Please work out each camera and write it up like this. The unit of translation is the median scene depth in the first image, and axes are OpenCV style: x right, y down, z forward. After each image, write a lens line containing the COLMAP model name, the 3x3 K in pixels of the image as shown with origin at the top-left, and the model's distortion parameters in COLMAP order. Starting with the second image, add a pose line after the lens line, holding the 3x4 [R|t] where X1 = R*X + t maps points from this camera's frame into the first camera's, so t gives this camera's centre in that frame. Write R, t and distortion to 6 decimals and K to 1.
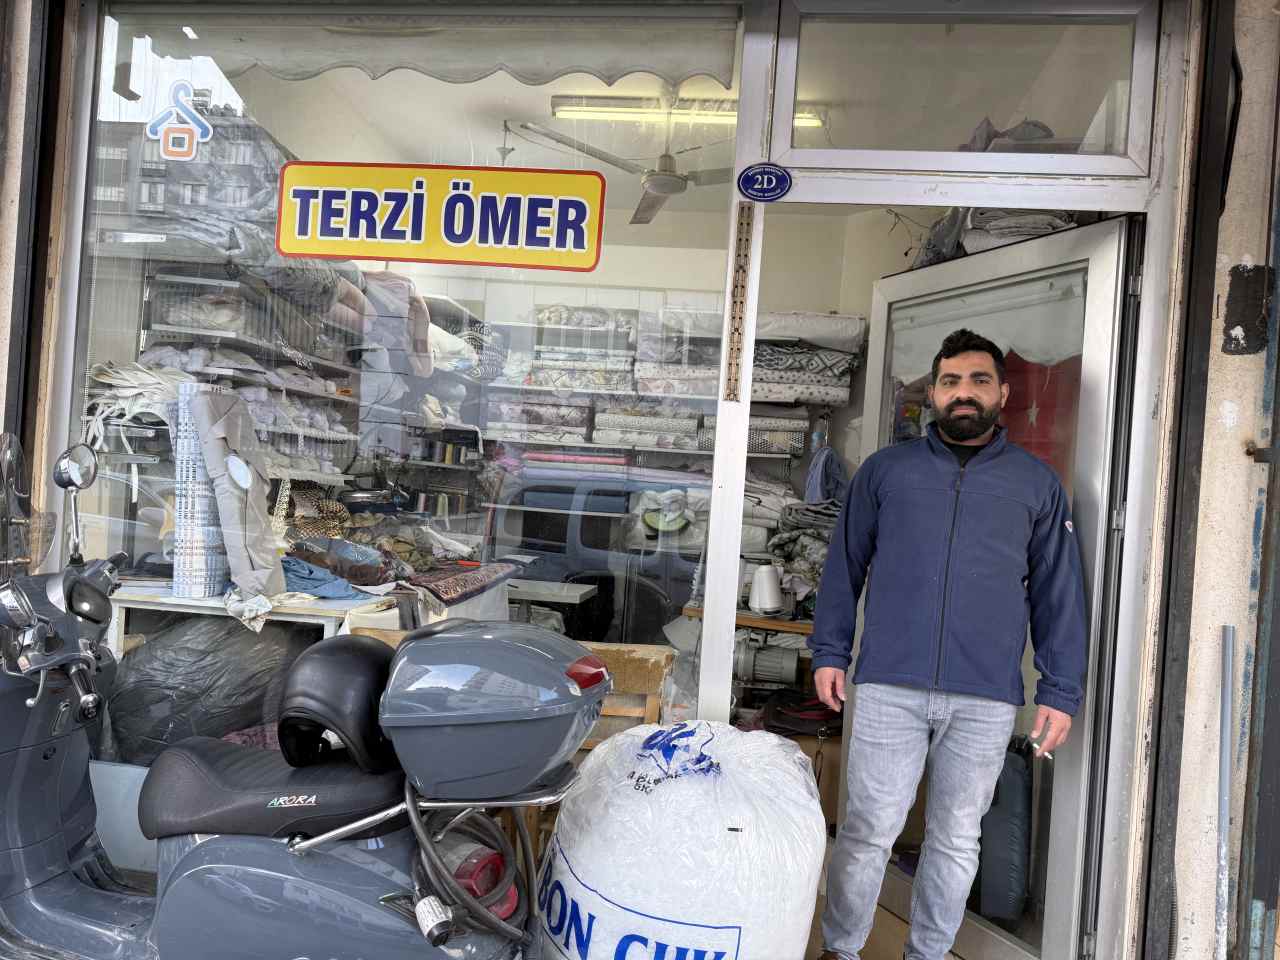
lens RADIAL K [[907.3, 0, 642.6], [0, 907.3, 483.6], [0, 0, 1]] dist [0.020178, -0.031646]
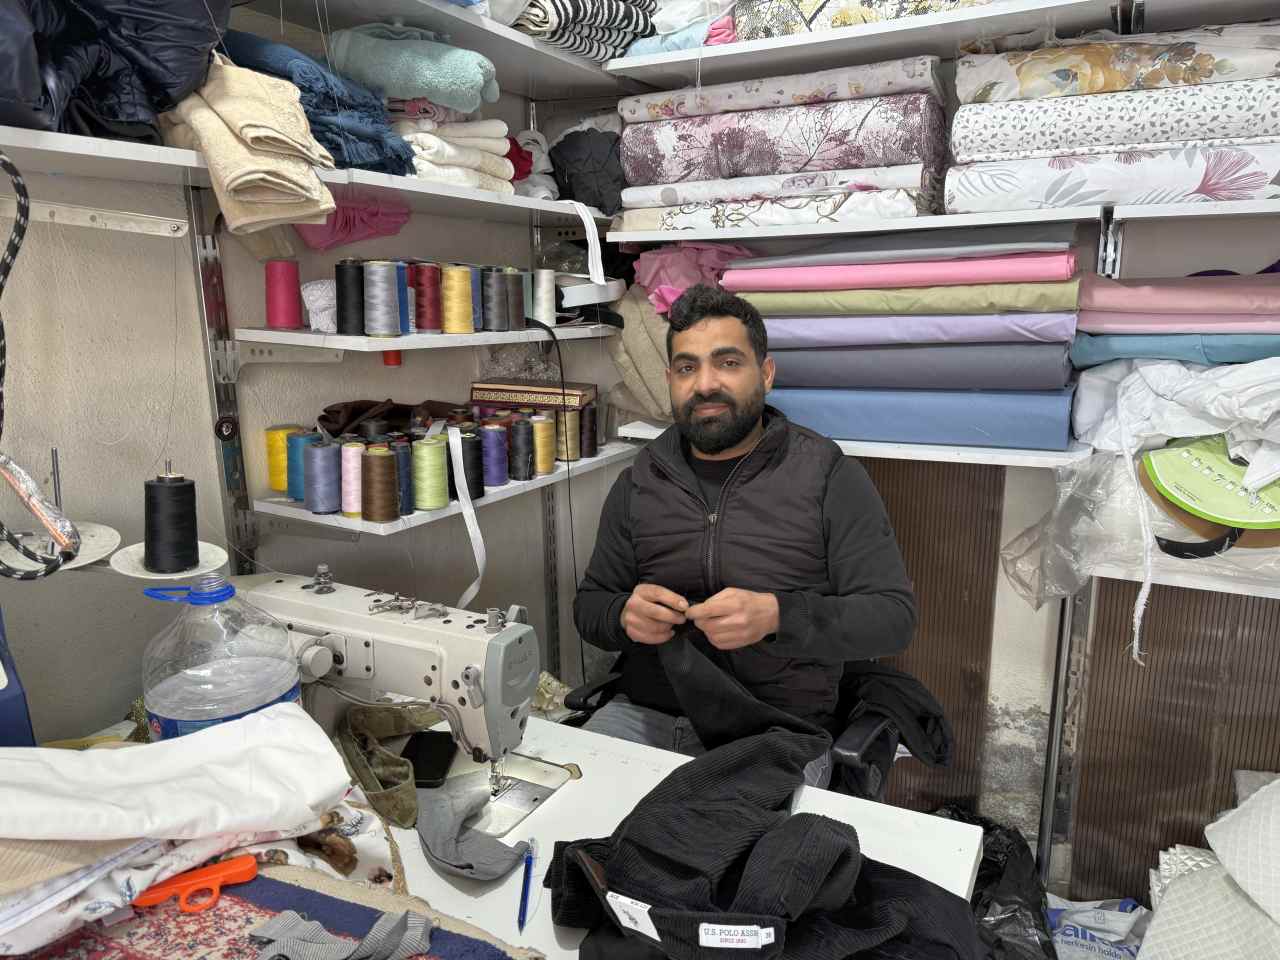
lens RADIAL K [[907.3, 0, 637.8], [0, 907.3, 494.8], [0, 0, 1]] dist [0.020178, -0.031646]
pose [[0.925096, -0.002004, -0.379727, -0.035764], [0.080111, 0.978509, 0.190004, -0.019711], [0.371186, -0.206192, 0.905376, 0.679962]]
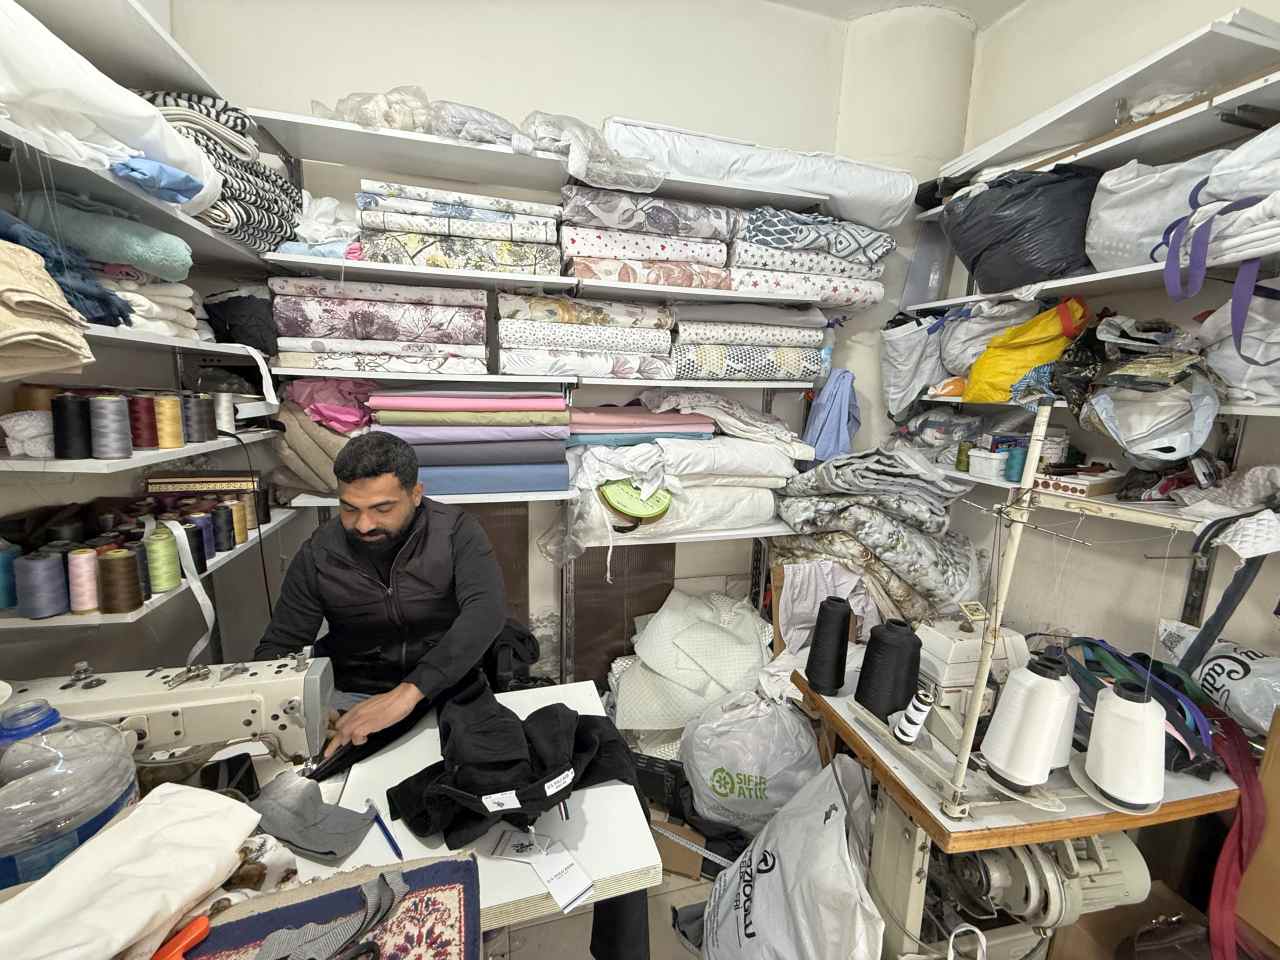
lens RADIAL K [[510.0, 0, 640.6], [0, 510.0, 480.0], [0, 0, 1]] dist [-0.012873, 0.000199]
pose [[0.923008, -0.111898, 0.368150, -0.099840], [0.036078, 0.977734, 0.206726, -0.042616], [-0.383085, -0.177528, 0.906493, 0.670024]]
